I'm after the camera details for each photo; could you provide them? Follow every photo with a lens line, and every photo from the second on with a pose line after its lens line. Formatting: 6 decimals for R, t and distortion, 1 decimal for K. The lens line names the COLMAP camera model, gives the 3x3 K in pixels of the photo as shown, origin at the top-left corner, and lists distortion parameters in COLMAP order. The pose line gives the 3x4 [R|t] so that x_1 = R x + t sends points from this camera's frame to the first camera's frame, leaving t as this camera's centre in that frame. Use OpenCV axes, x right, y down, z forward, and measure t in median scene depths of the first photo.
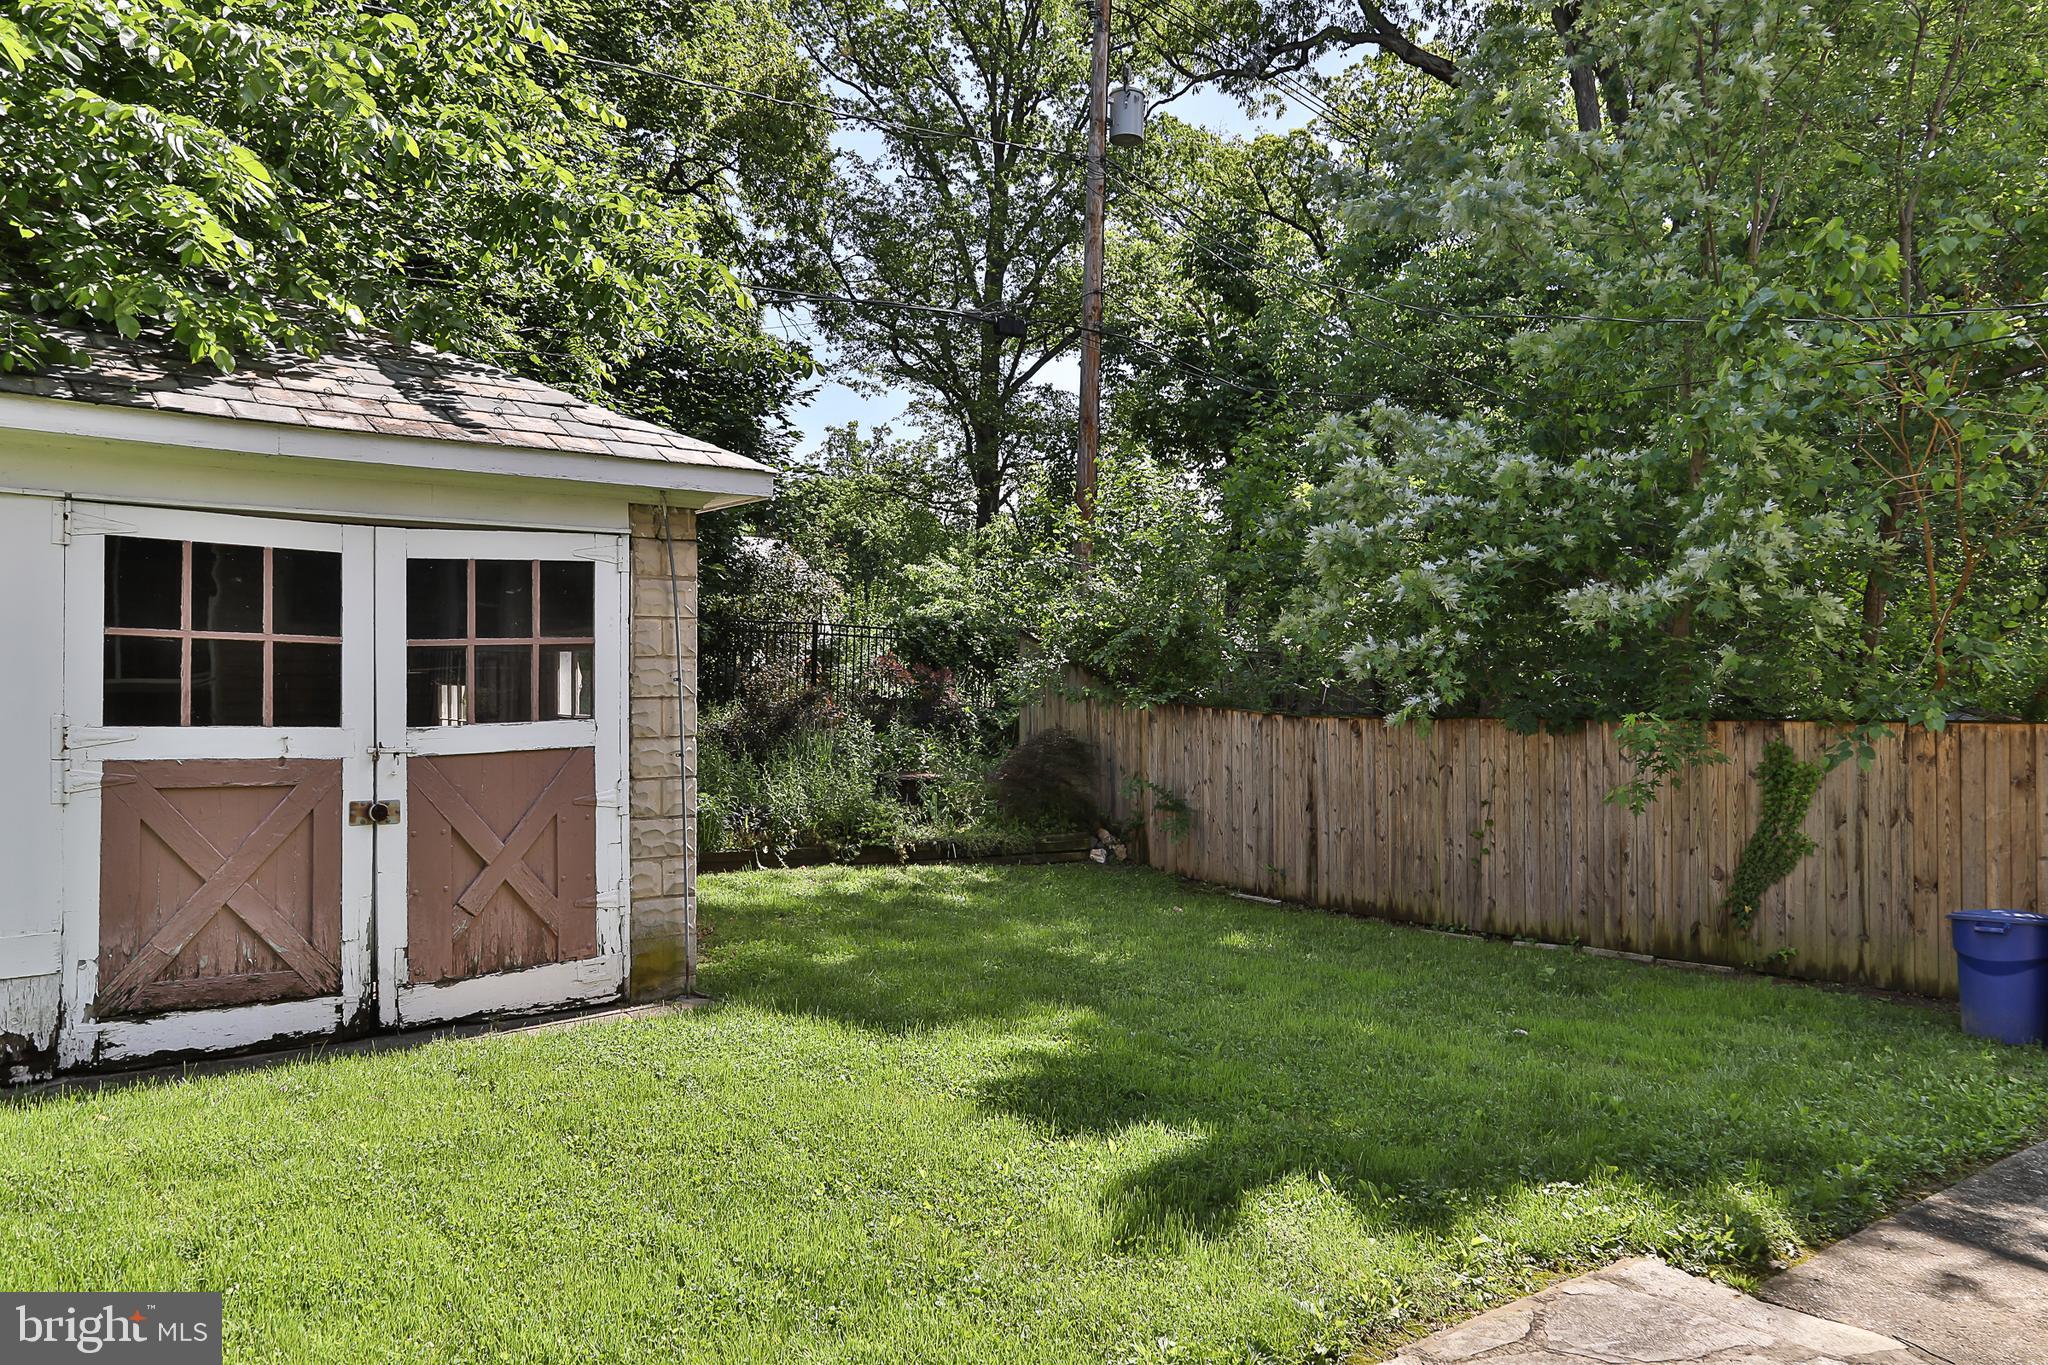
lens RADIAL K [[1461.5, 0, 1024.0], [0, 1461.5, 682.5], [0, 0, 1]] dist [0.000011, 0.000282]
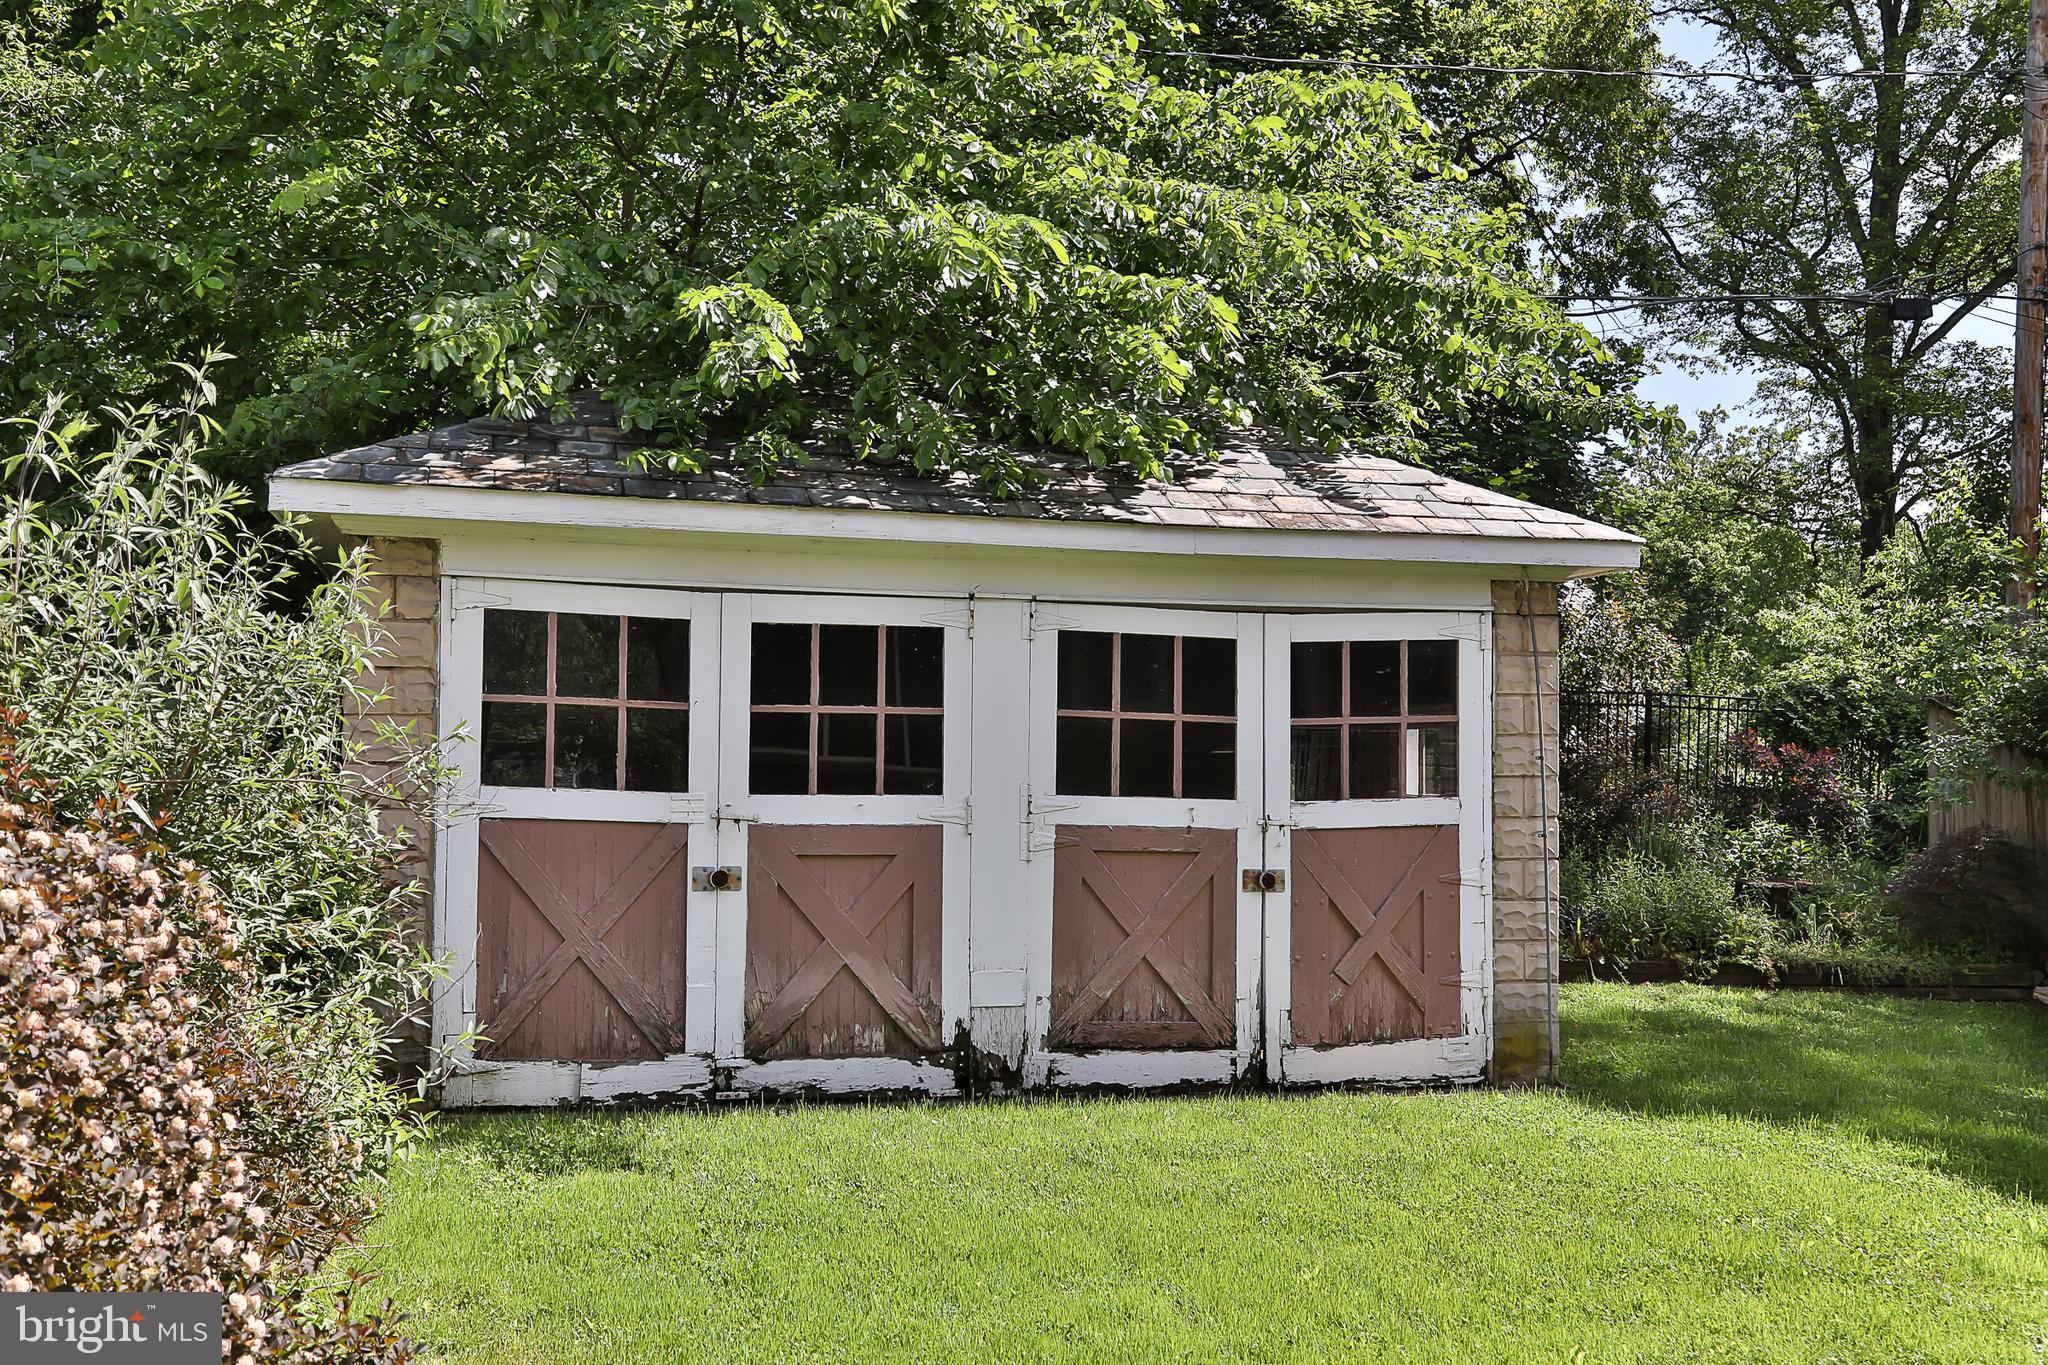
lens RADIAL K [[2005.9, 0, 1024.0], [0, 2005.9, 682.5], [0, 0, 1]] dist [-0.004428, 0.051029]
pose [[0.910239, -0.010530, -0.413948, 0.004427], [-0.007348, 0.999108, -0.041572, 0.005884], [0.414017, 0.040882, 0.909351, -0.365833]]
